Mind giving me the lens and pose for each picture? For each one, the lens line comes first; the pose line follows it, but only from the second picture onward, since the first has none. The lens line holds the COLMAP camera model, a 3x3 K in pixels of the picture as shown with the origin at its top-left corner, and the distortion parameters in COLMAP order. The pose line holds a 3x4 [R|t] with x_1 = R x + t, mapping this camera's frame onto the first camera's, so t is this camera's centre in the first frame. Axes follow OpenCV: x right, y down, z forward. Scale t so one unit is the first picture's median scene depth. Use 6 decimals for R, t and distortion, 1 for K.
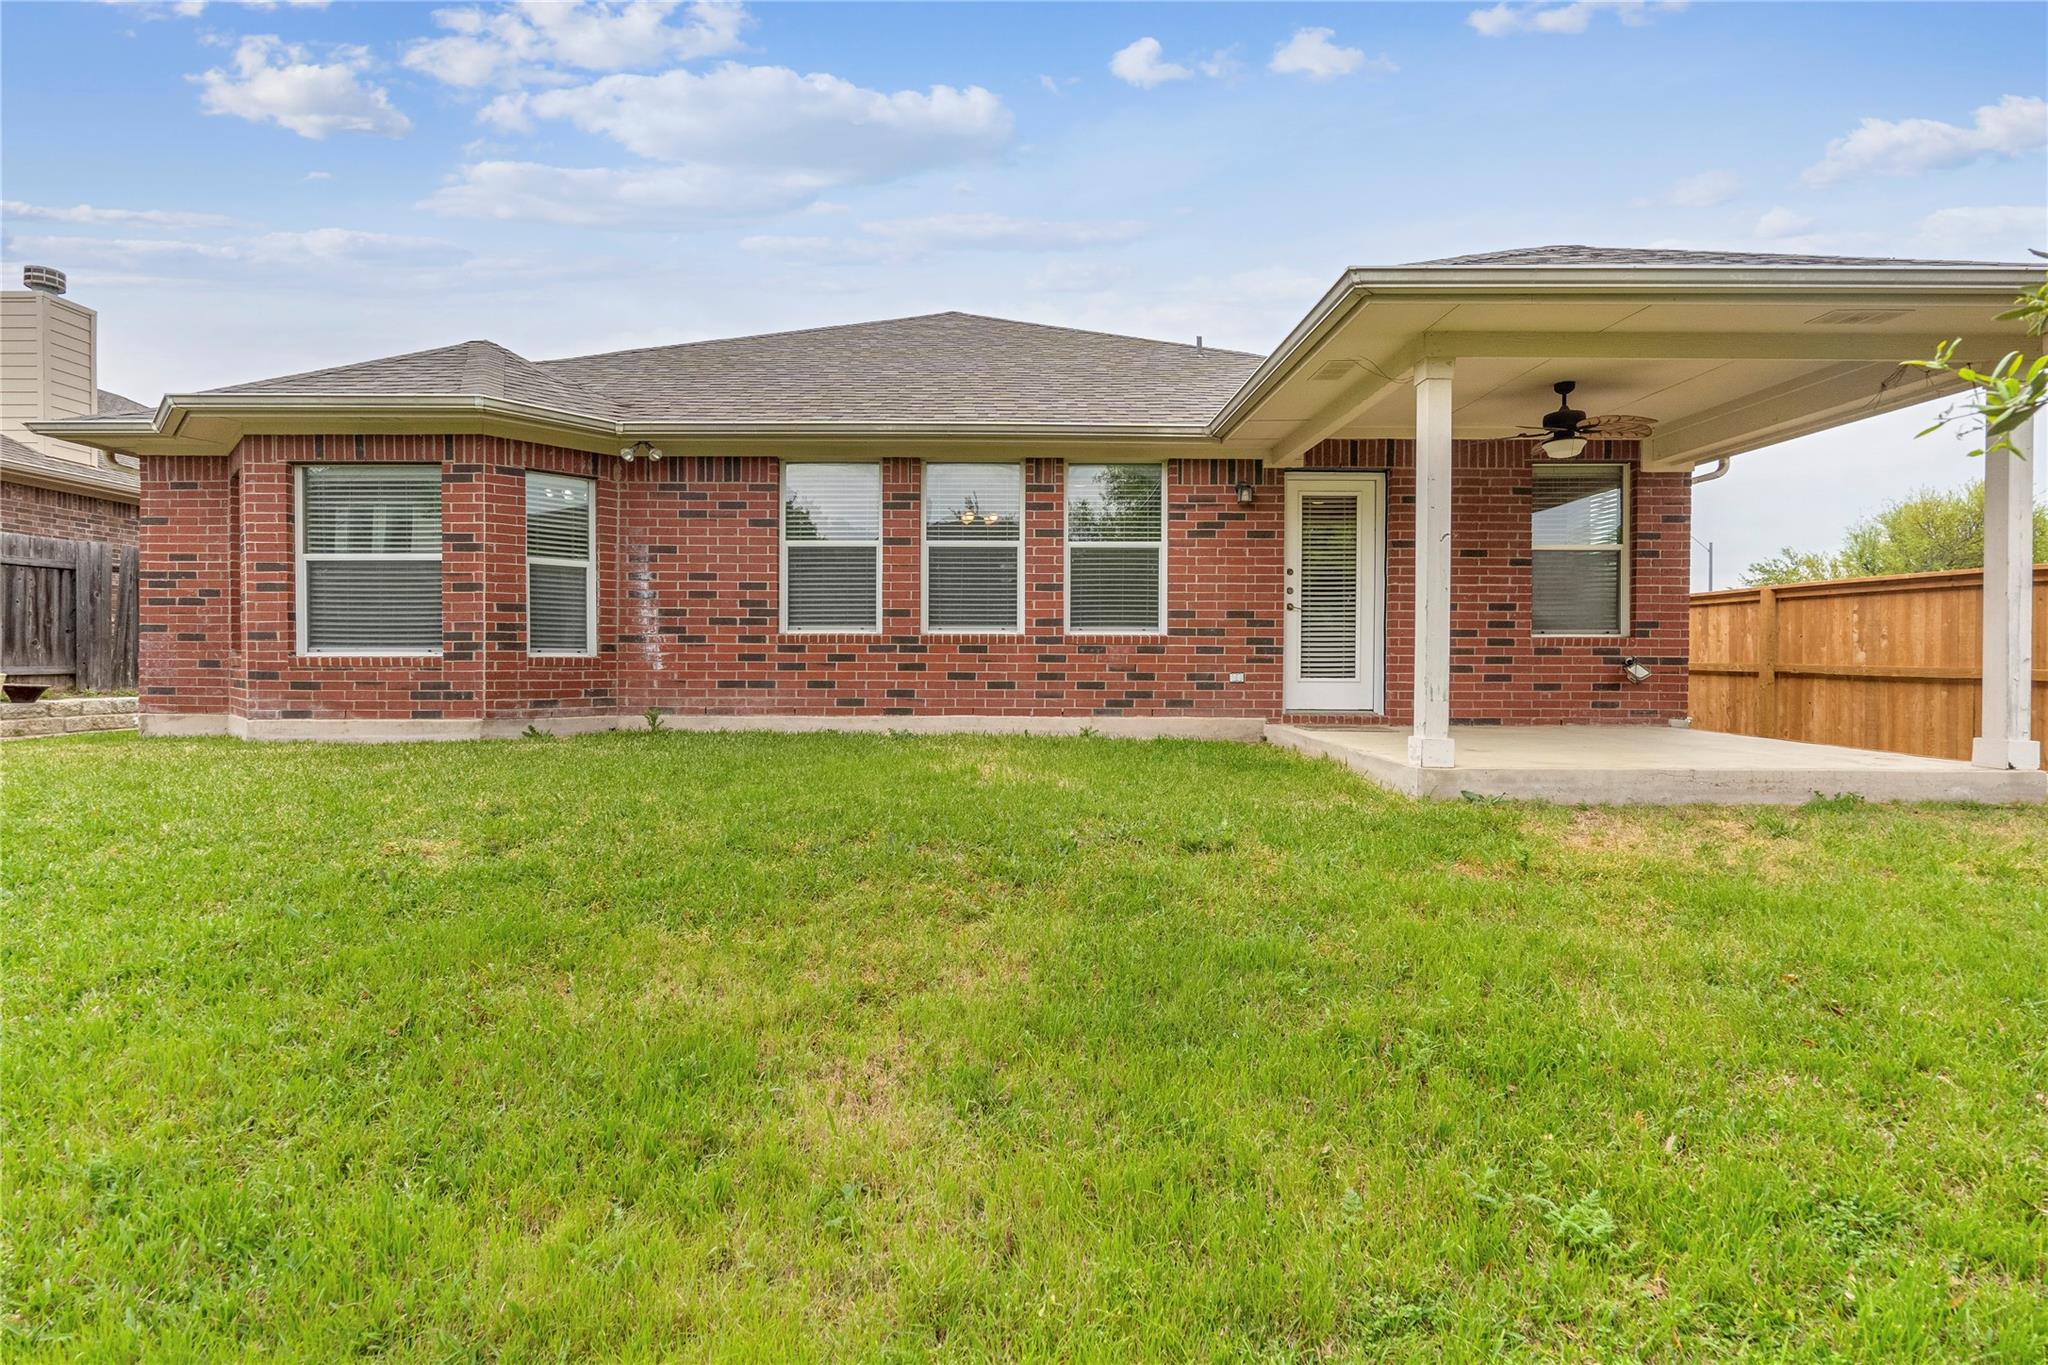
lens RADIAL K [[955.2, 0, 1011.3], [0, 955.2, 673.5], [0, 0, 1]] dist [-0.000769, 0.001491]
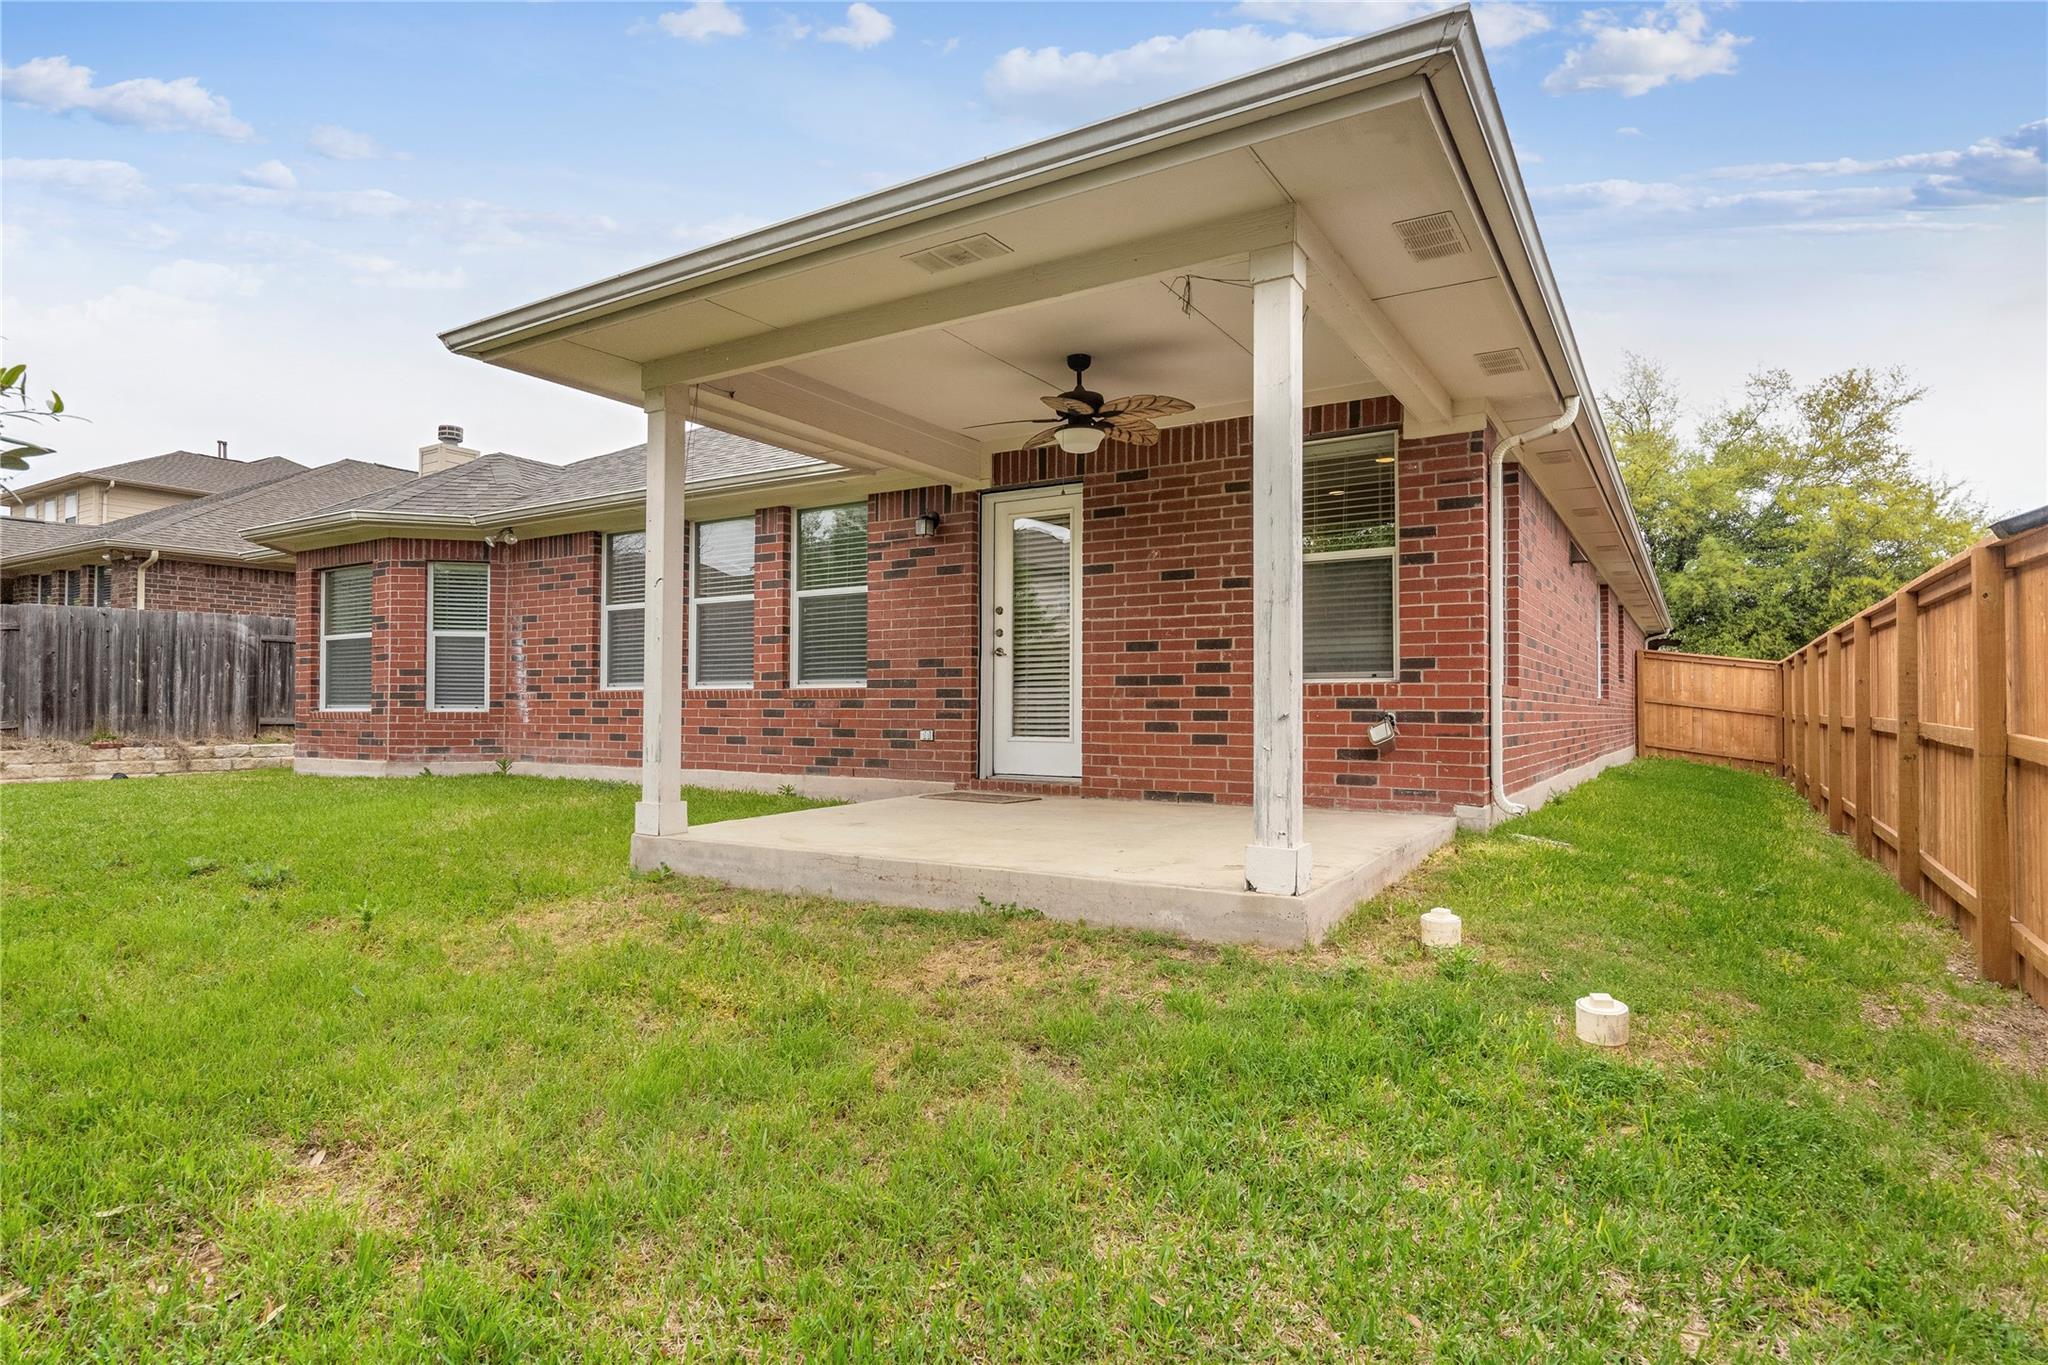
lens RADIAL K [[1102.8, 0, 1016.9], [0, 1102.8, 695.3], [0, 0, 1]] dist [0.004559, 0.000418]
pose [[0.842520, -0.008354, -0.538600, 0.852412], [-0.007051, 0.999623, -0.026534, -0.005933], [0.538618, 0.026153, 0.842144, 0.193885]]
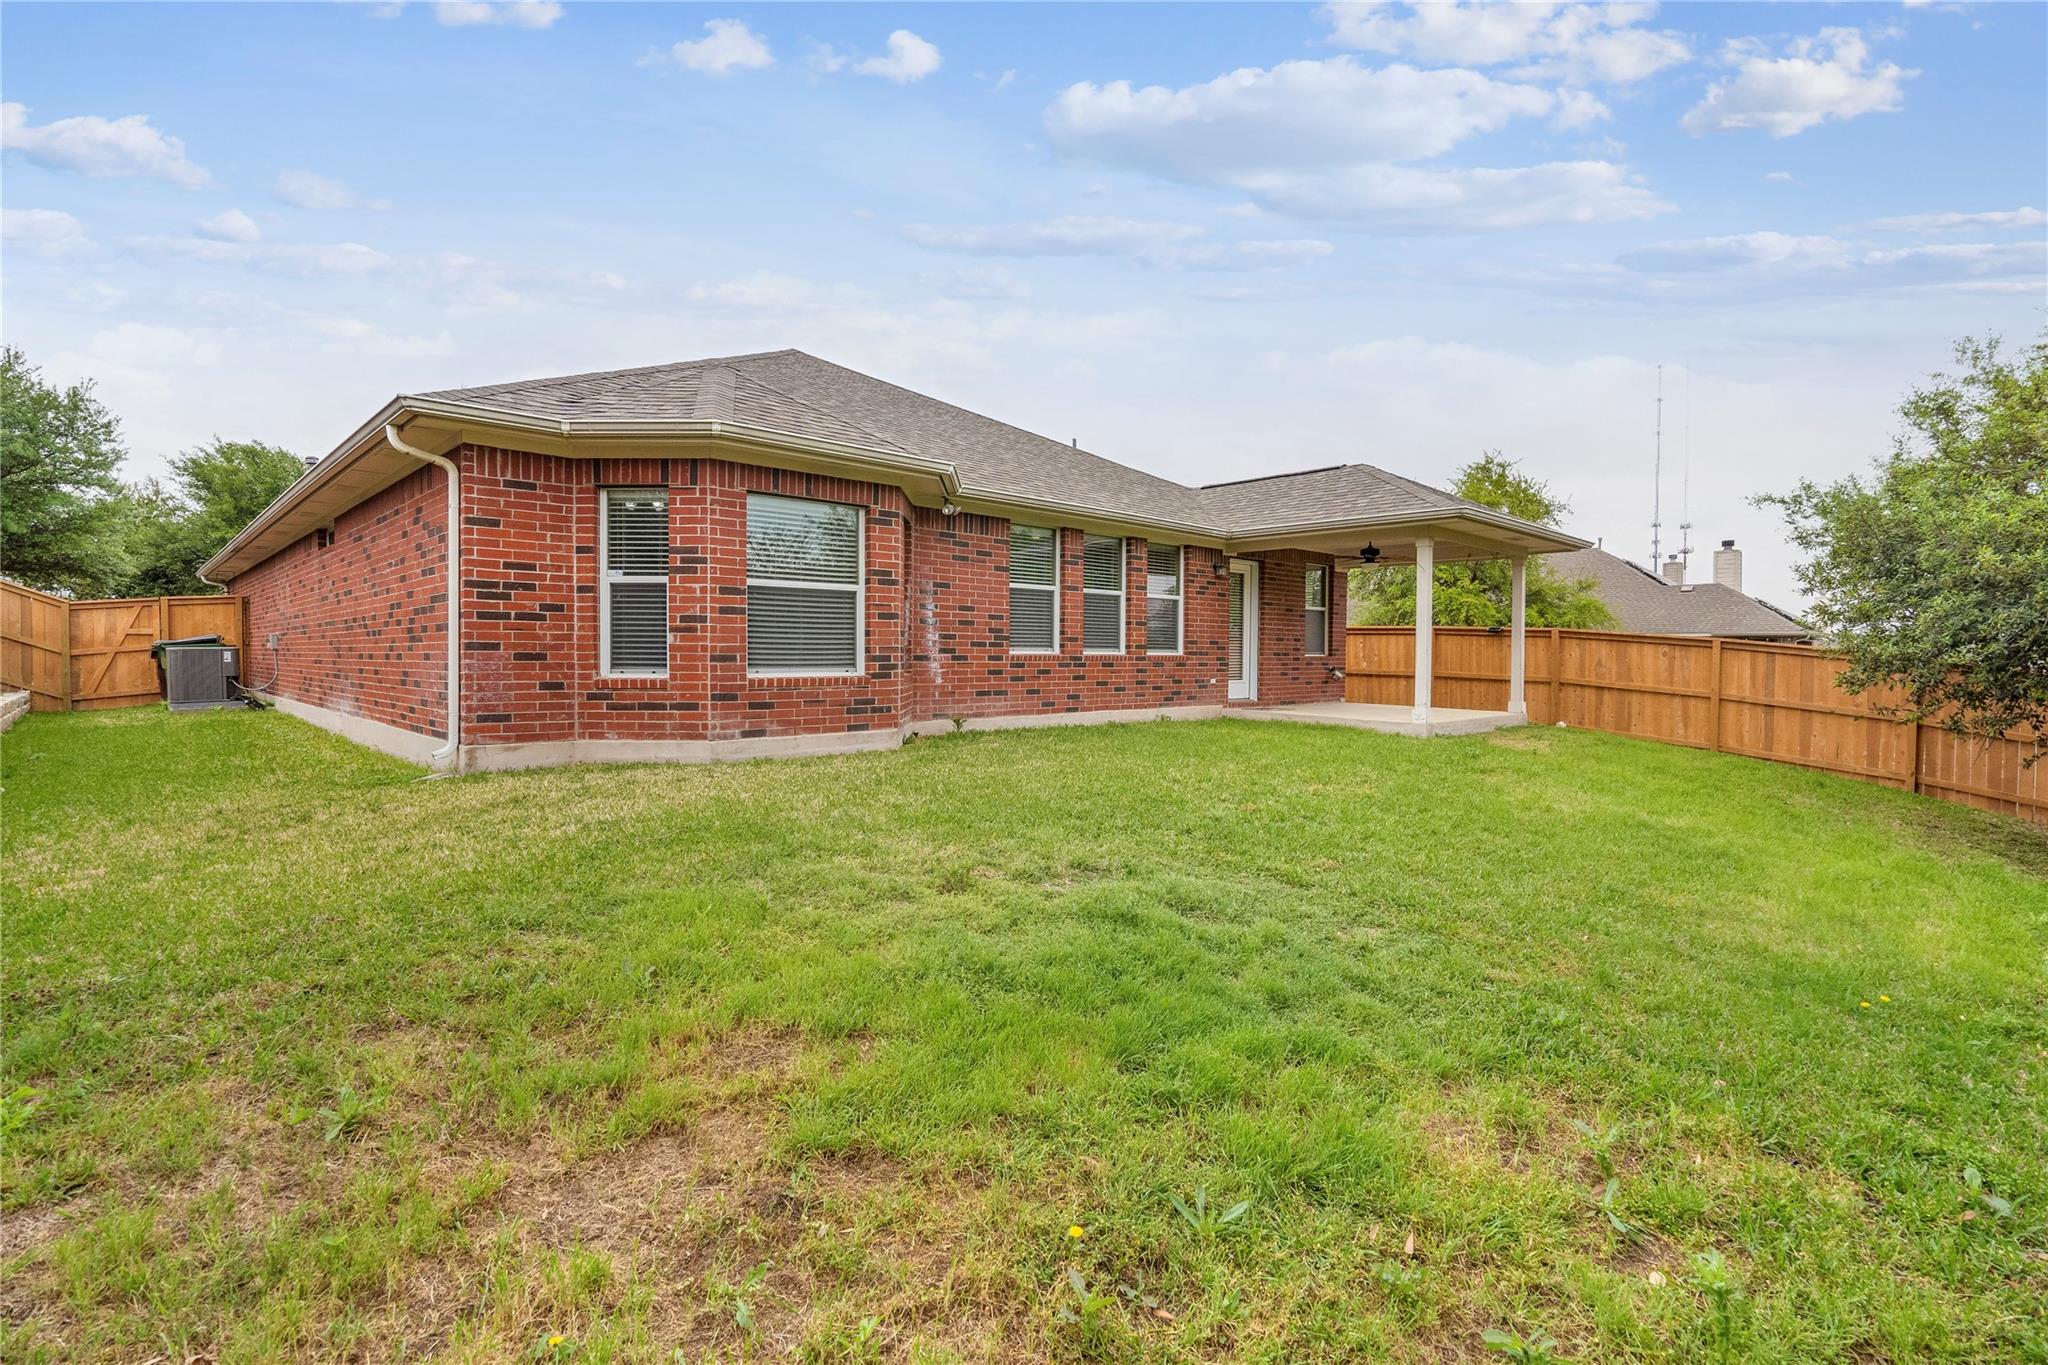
lens RADIAL K [[955.2, 0, 1022.8], [0, 955.2, 676.5], [0, 0, 1]] dist [-0.000769, 0.001491]
pose [[0.721984, -0.014251, 0.691763, -1.140741], [0.004954, 0.999869, 0.015427, -0.030946], [-0.691892, -0.007711, 0.721960, 0.040320]]
